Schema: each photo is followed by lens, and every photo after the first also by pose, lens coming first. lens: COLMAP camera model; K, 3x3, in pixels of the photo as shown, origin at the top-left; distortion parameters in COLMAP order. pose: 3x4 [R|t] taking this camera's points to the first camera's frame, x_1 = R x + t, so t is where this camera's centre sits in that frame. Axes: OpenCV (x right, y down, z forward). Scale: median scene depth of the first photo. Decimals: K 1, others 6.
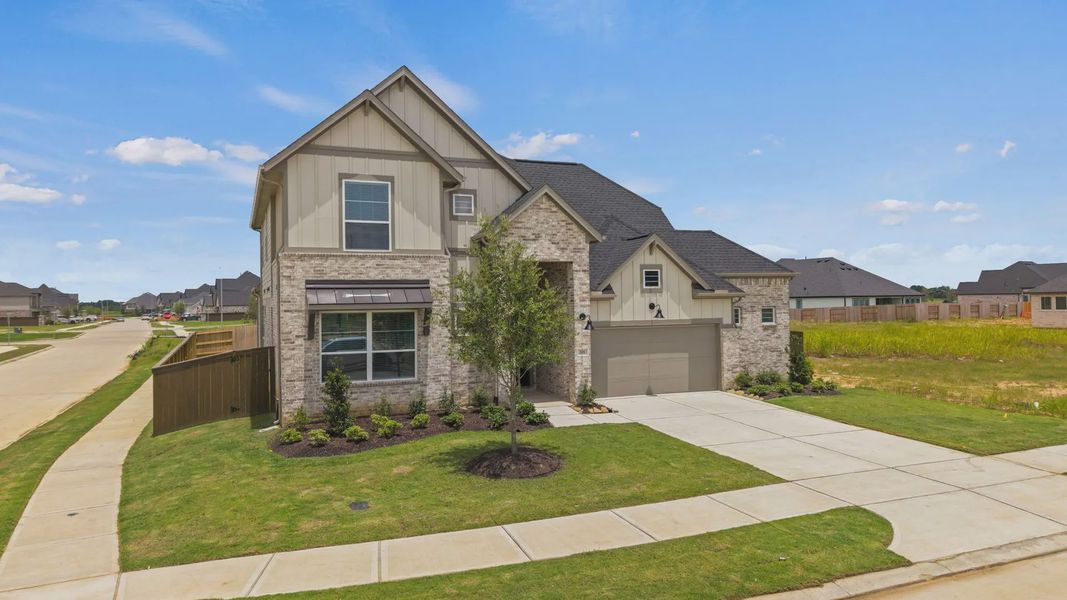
lens RADIAL K [[723.9, 0, 533.5], [0, 723.9, 300.0], [0, 0, 1]] dist [0.003141, -0.000593]
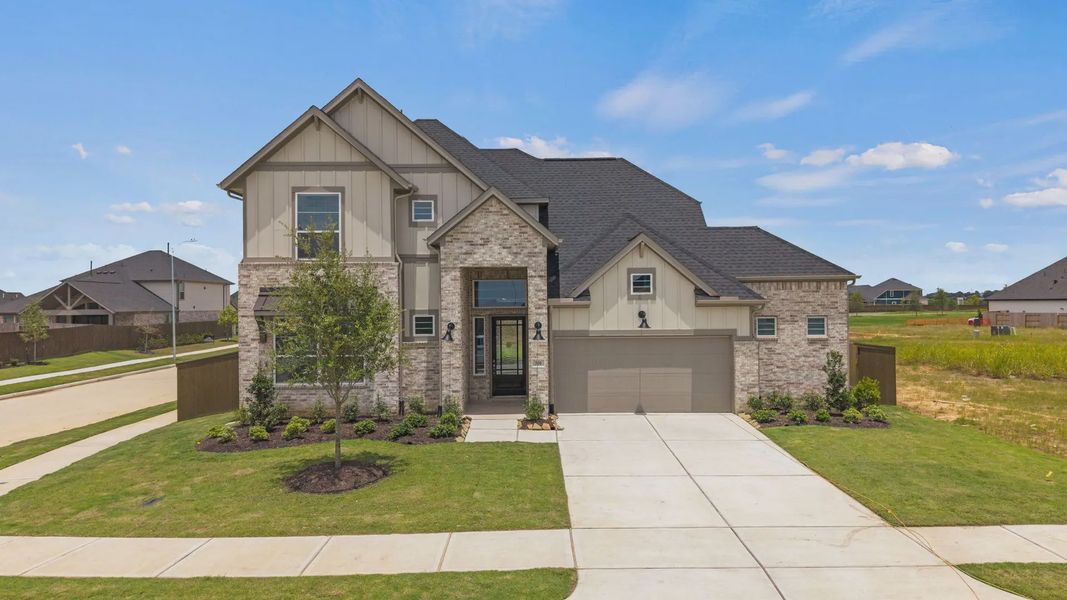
lens RADIAL K [[723.9, 0, 533.5], [0, 723.9, 300.0], [0, 0, 1]] dist [0.003141, -0.000593]
pose [[0.928051, 0.005631, -0.372410, 0.417512], [-0.004684, 0.999983, 0.003448, -0.013244], [0.372424, -0.001456, 0.928062, 0.132546]]
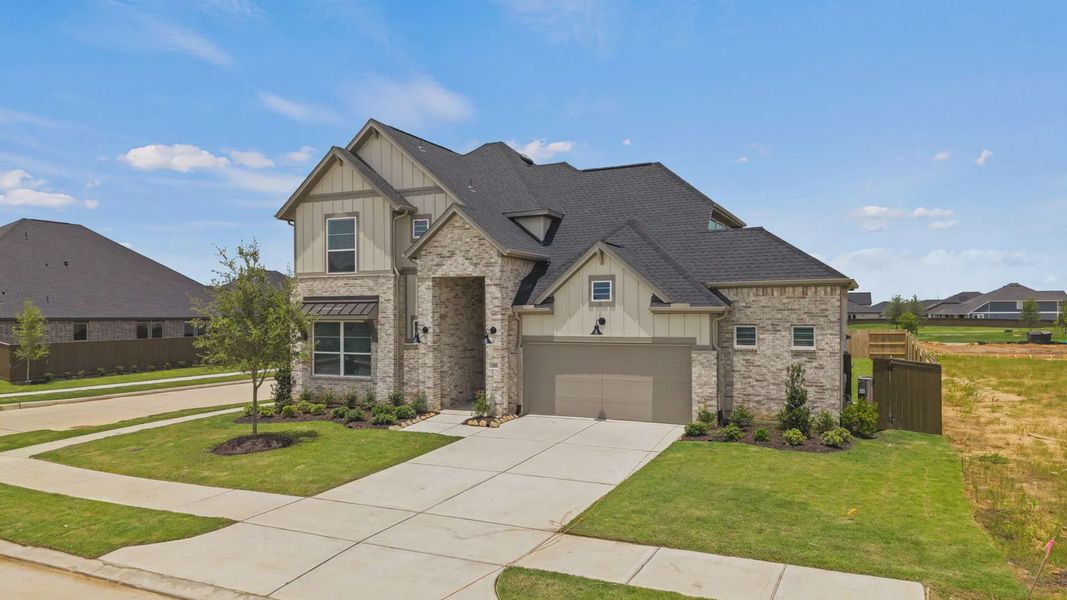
lens RADIAL K [[727.7, 0, 536.5], [0, 727.7, 321.8], [0, 0, 1]] dist [0.005628, -0.000384]
pose [[0.666732, 0.019165, -0.745051, 0.877692], [-0.004904, 0.999761, 0.021328, -0.011064], [0.745281, -0.010567, 0.666666, 0.376269]]
